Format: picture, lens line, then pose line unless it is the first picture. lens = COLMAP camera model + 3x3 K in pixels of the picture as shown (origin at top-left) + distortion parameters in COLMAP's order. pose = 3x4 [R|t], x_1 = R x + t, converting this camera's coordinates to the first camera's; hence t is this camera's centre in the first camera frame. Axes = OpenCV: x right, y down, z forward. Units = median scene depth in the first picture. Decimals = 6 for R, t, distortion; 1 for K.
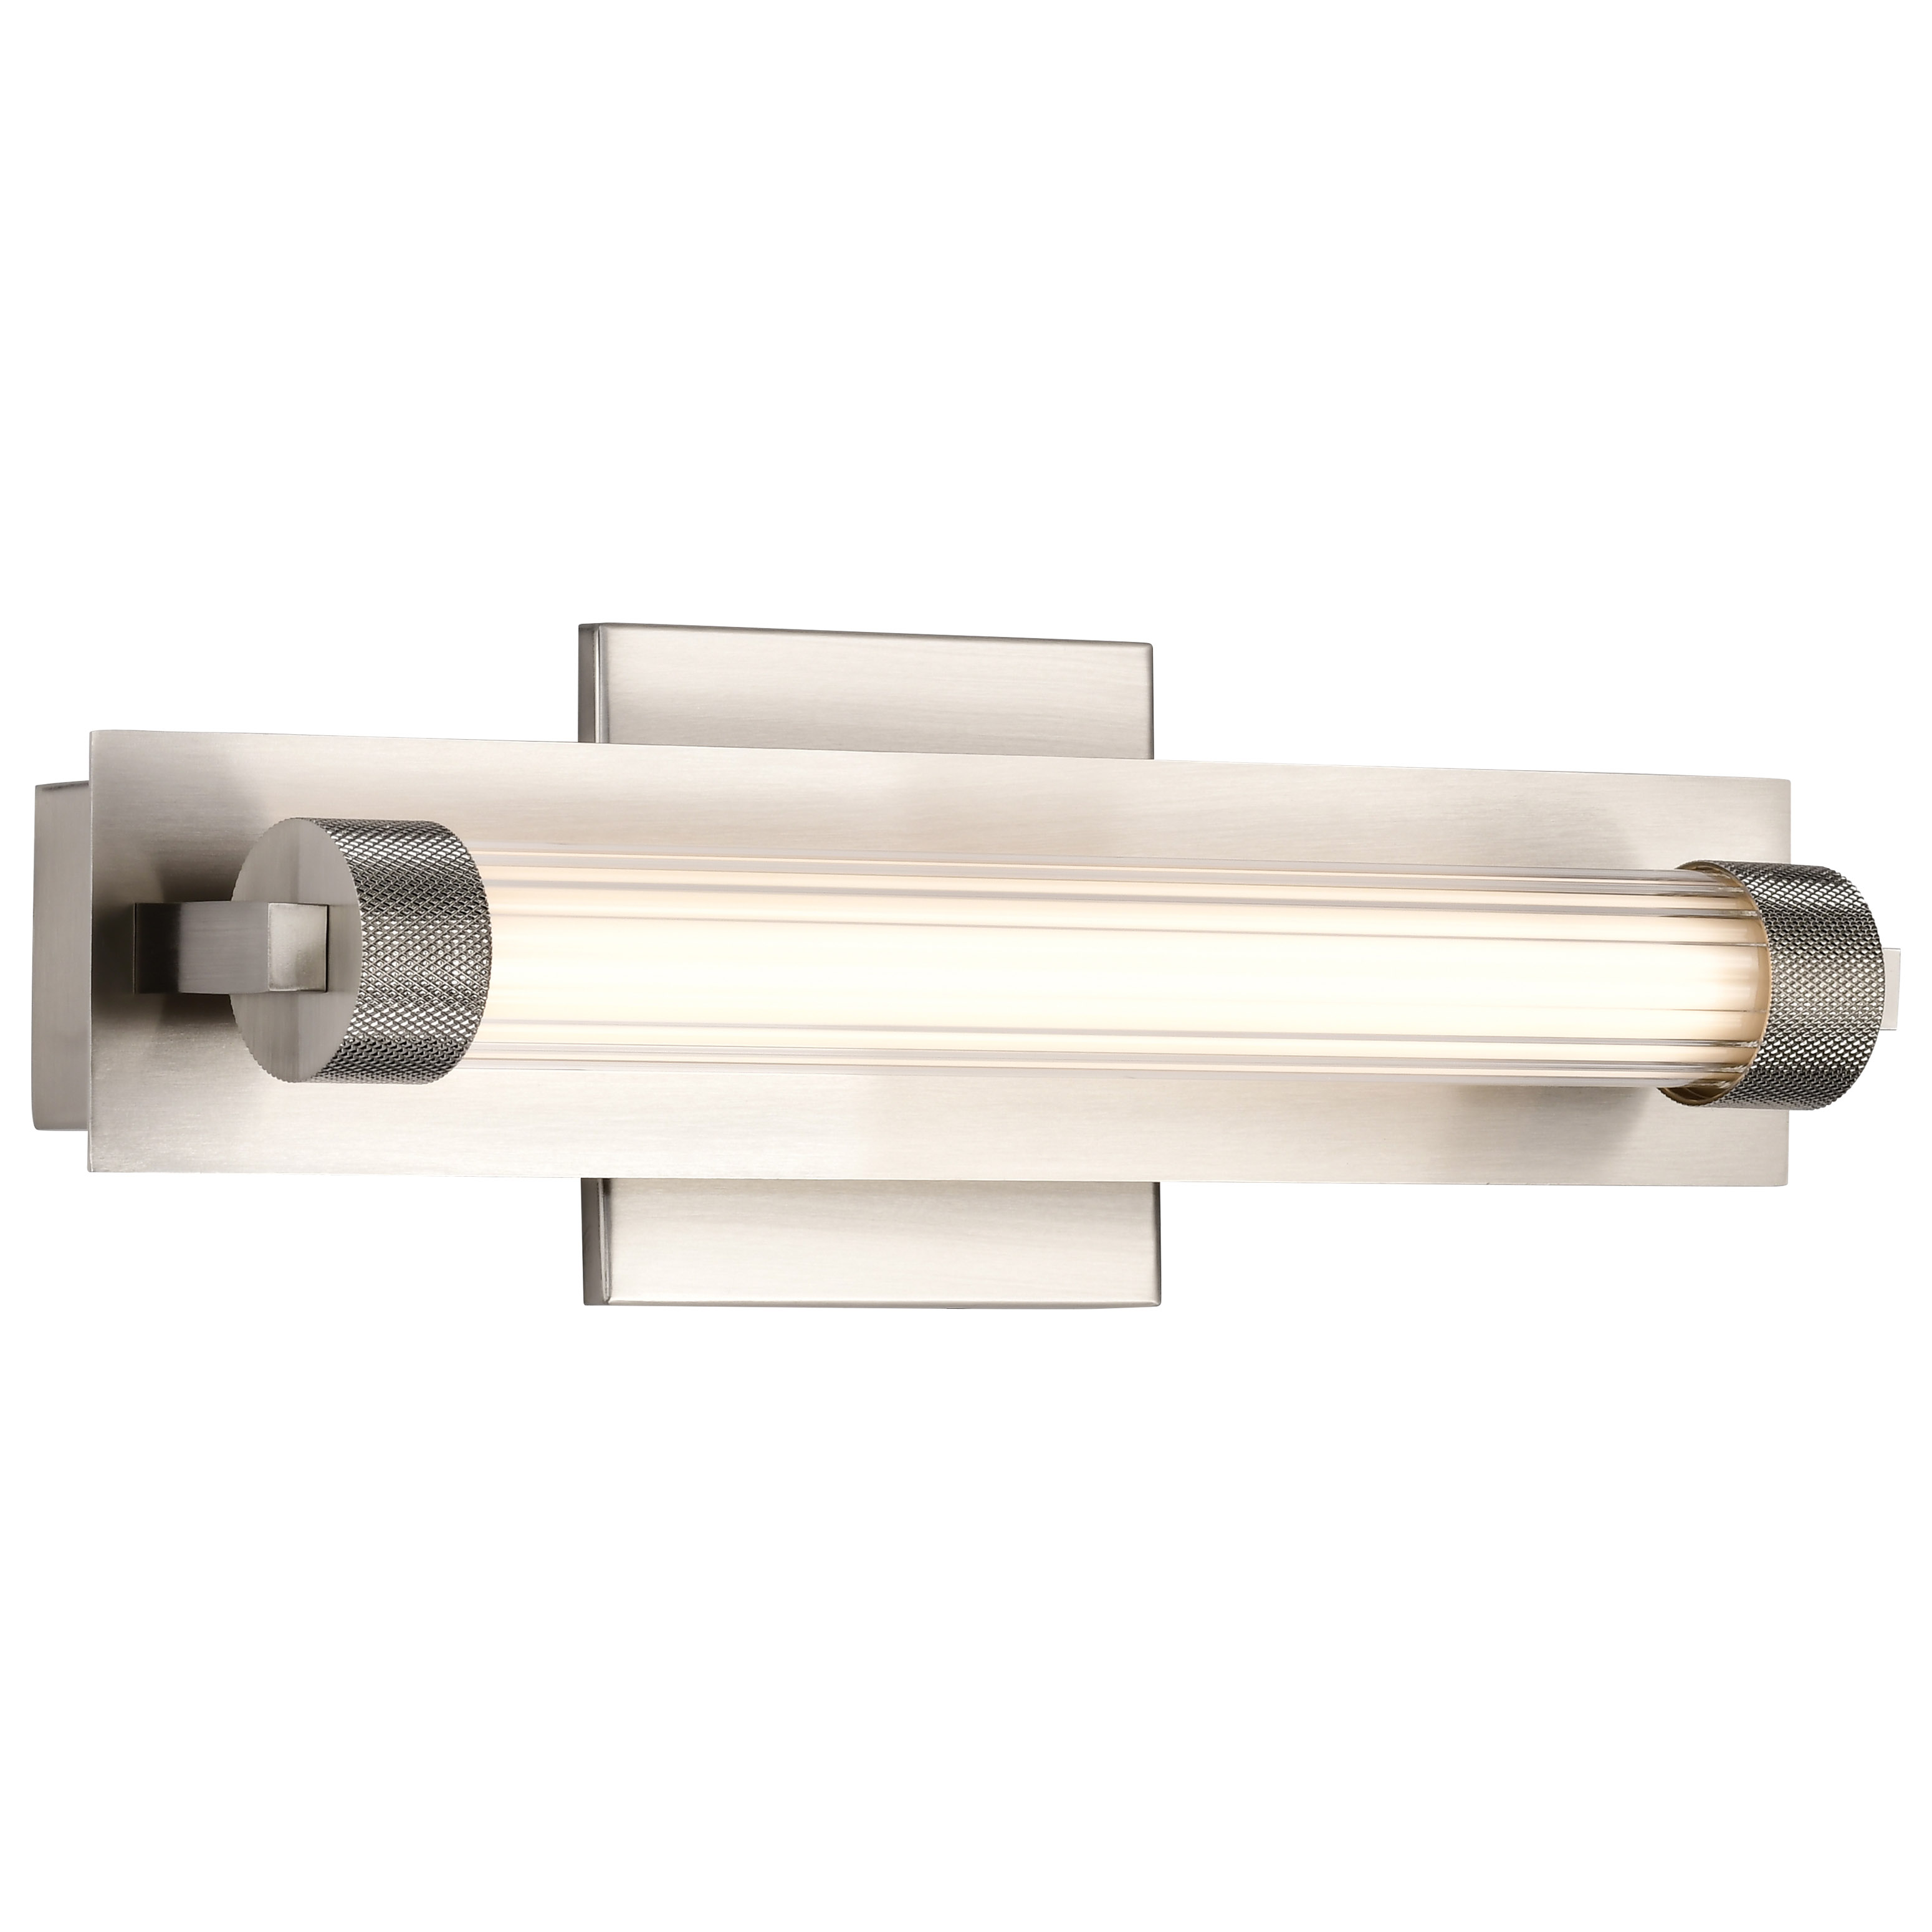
lens RADIAL K [[11901.8, 0, 966.0], [0, 11901.8, 966.0], [0, 0, 1]] dist [-0.016447, 1.981933]
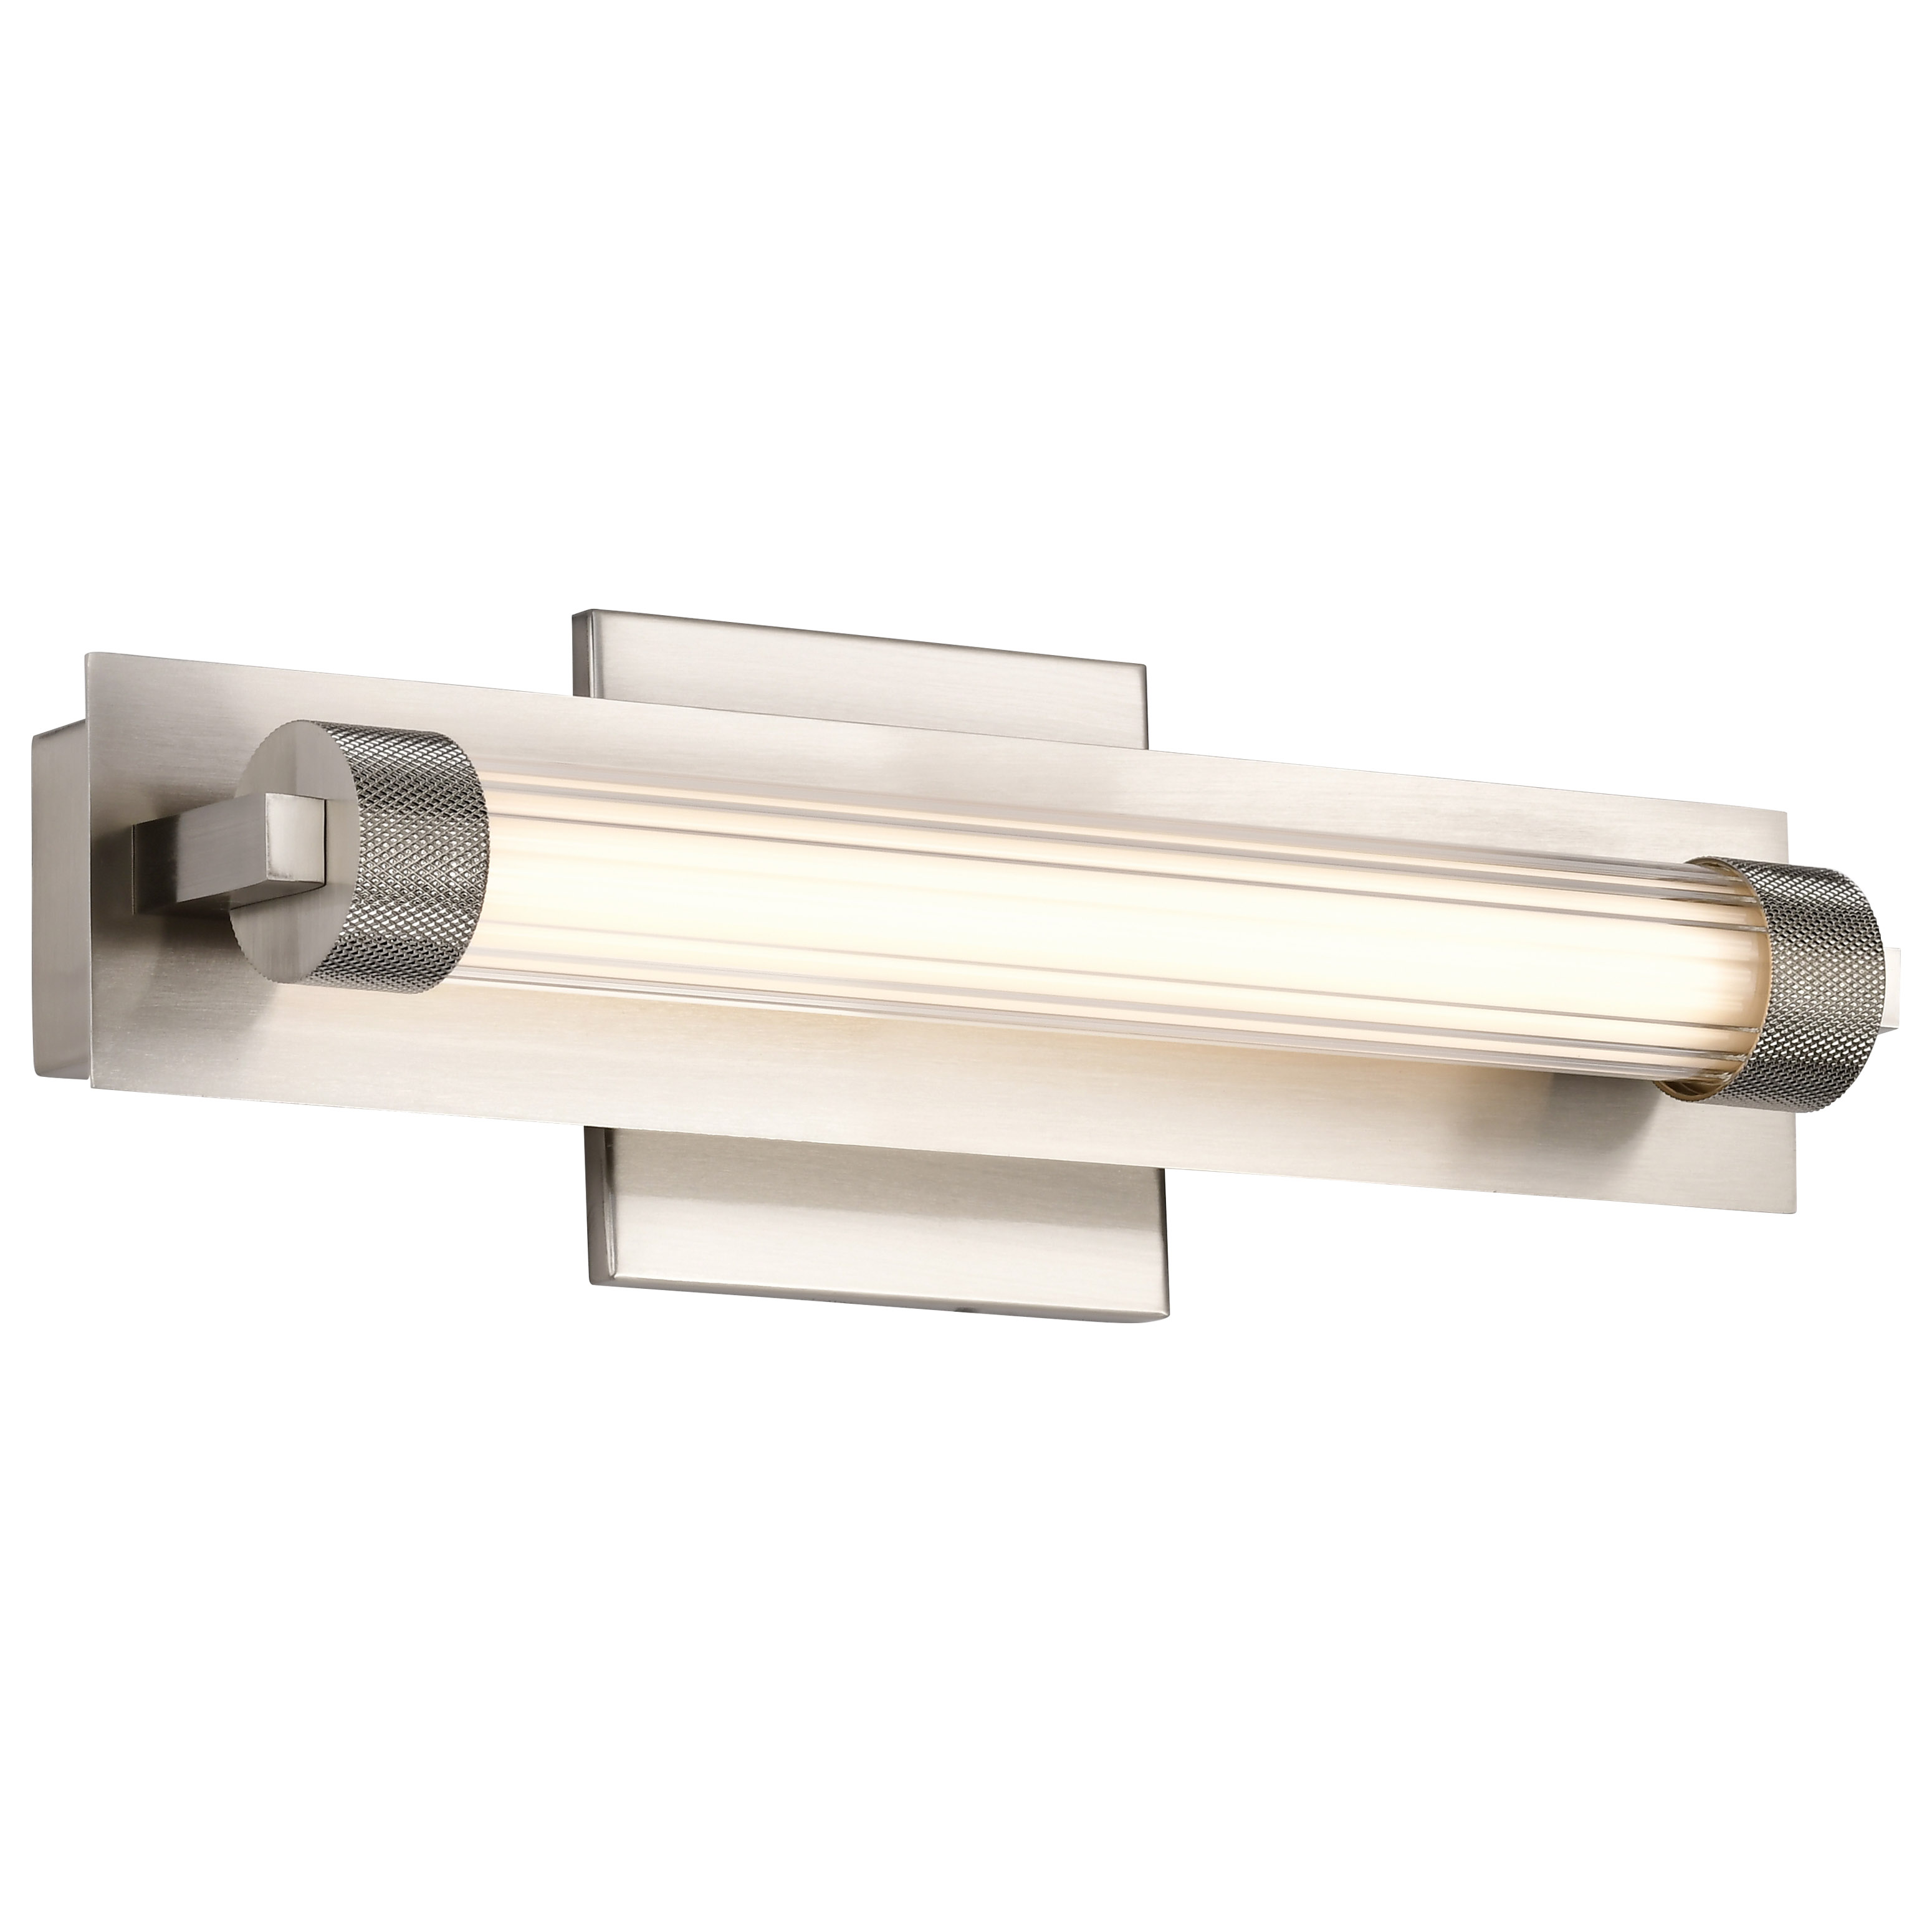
lens RADIAL K [[11901.8, 0, 966.0], [0, 11901.8, 966.0], [0, 0, 1]] dist [-0.016447, 1.981933]
pose [[0.999744, -0.022606, -0.000341, 0.000305], [0.022401, 0.992504, -0.120143, 0.124606], [0.003055, 0.120104, 0.992757, 0.007627]]
